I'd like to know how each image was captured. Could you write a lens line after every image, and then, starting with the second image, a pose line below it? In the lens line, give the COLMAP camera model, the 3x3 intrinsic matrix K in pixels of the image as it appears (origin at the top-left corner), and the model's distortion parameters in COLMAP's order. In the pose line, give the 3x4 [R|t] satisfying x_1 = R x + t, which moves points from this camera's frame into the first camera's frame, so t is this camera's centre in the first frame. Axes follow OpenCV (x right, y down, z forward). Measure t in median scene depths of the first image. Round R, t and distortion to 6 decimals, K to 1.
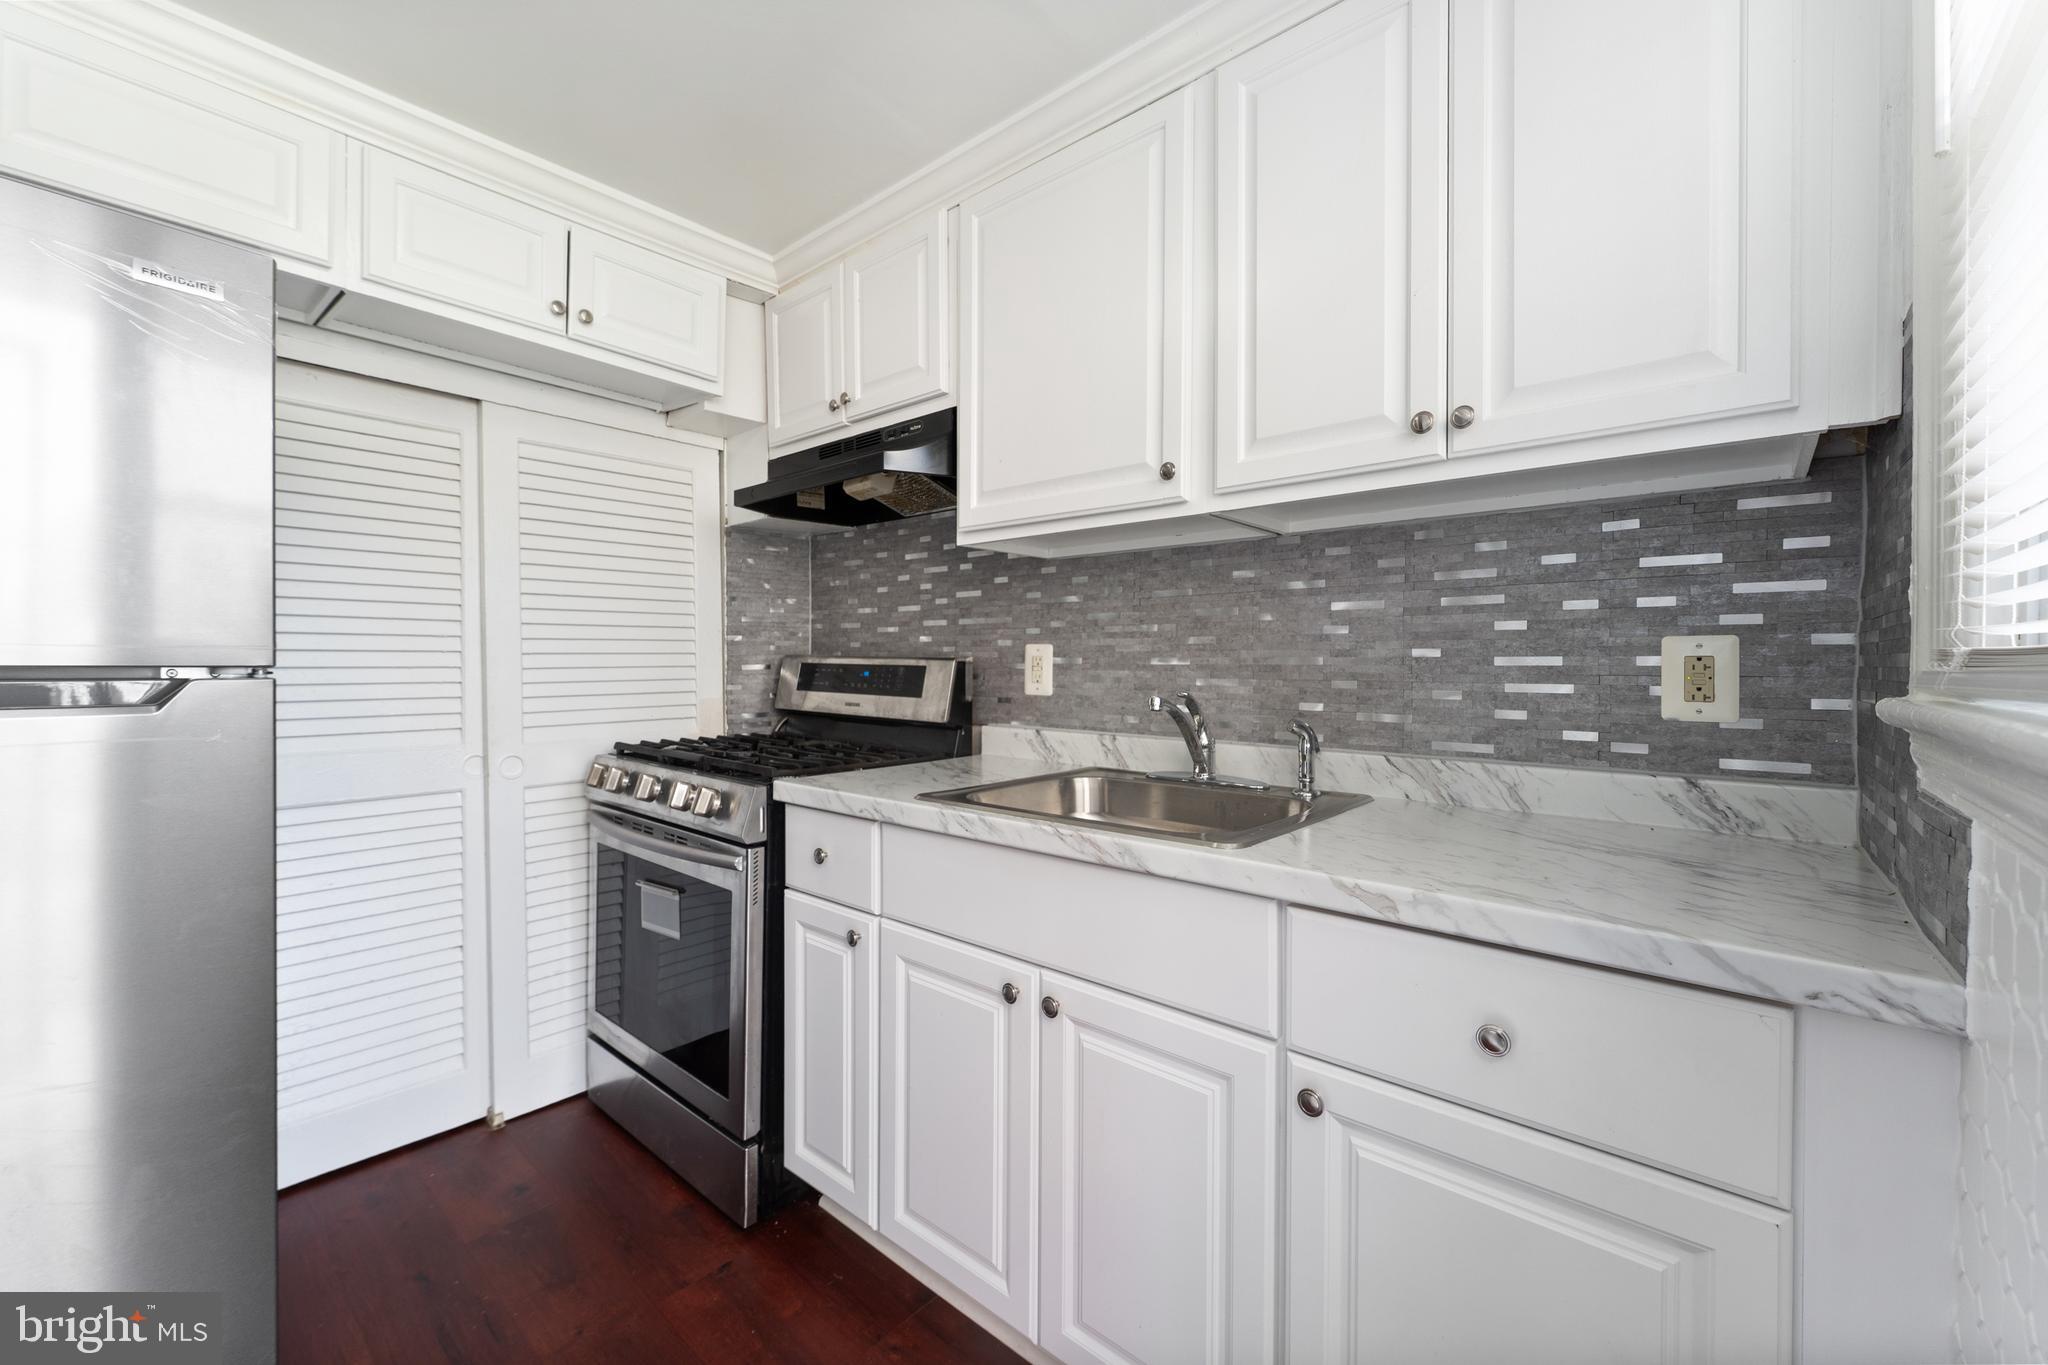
lens RADIAL K [[804.1, 0, 1052.0], [0, 804.1, 667.5], [0, 0, 1]] dist [0.000845, -0.002662]
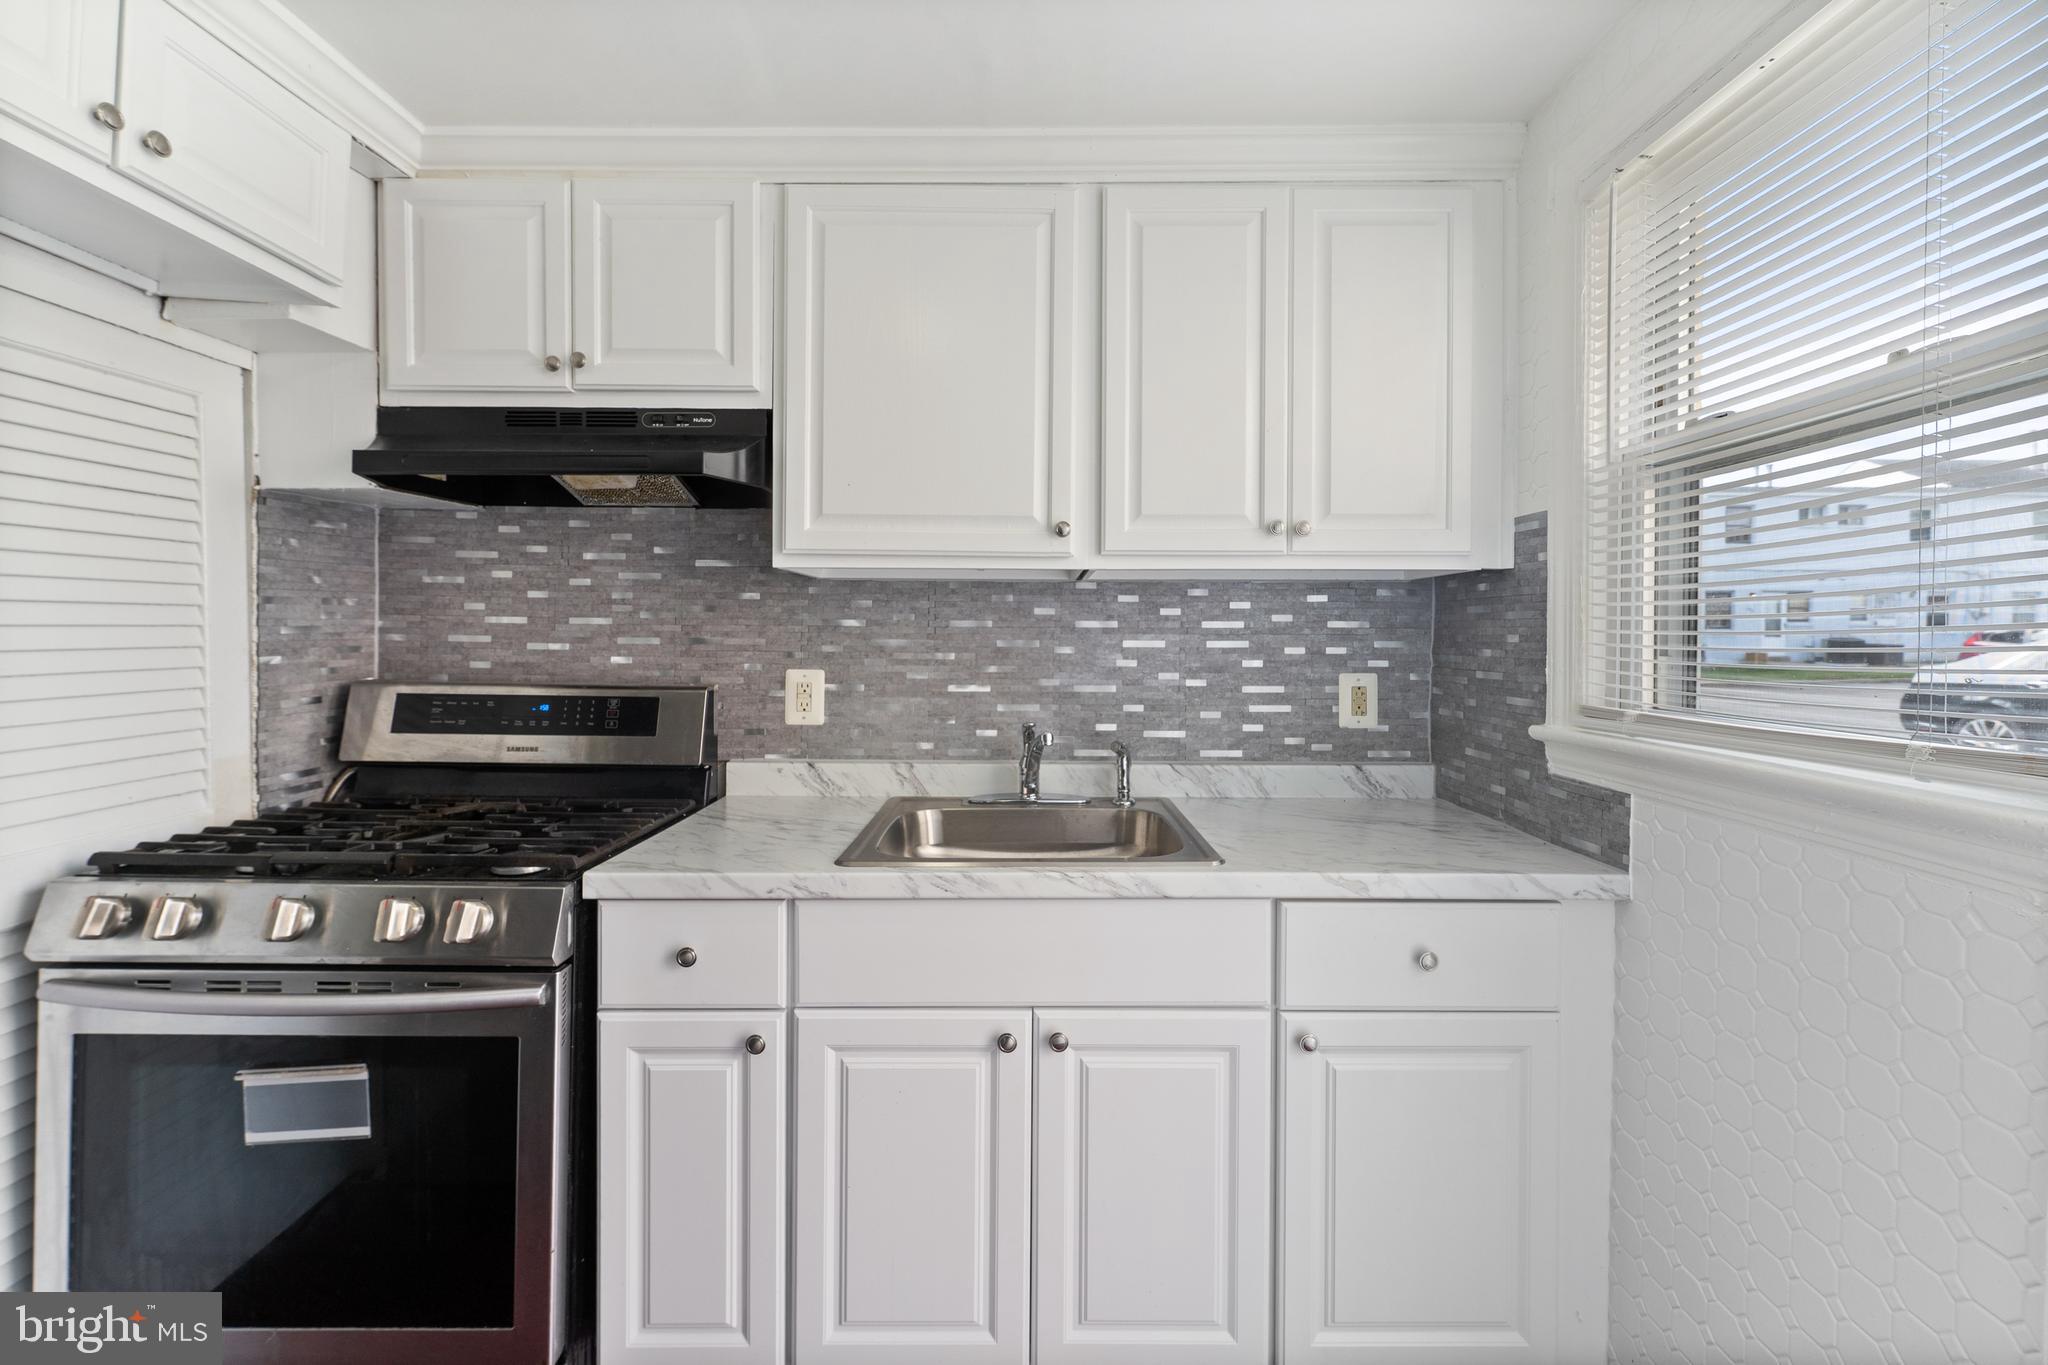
lens RADIAL K [[804.1, 0, 1043.5], [0, 804.1, 642.5], [0, 0, 1]] dist [0.000845, -0.002662]
pose [[0.764512, -0.002422, 0.644605, -0.498413], [0.001129, 0.999996, 0.002419, -0.076780], [-0.644608, -0.001122, 0.764512, 0.143217]]
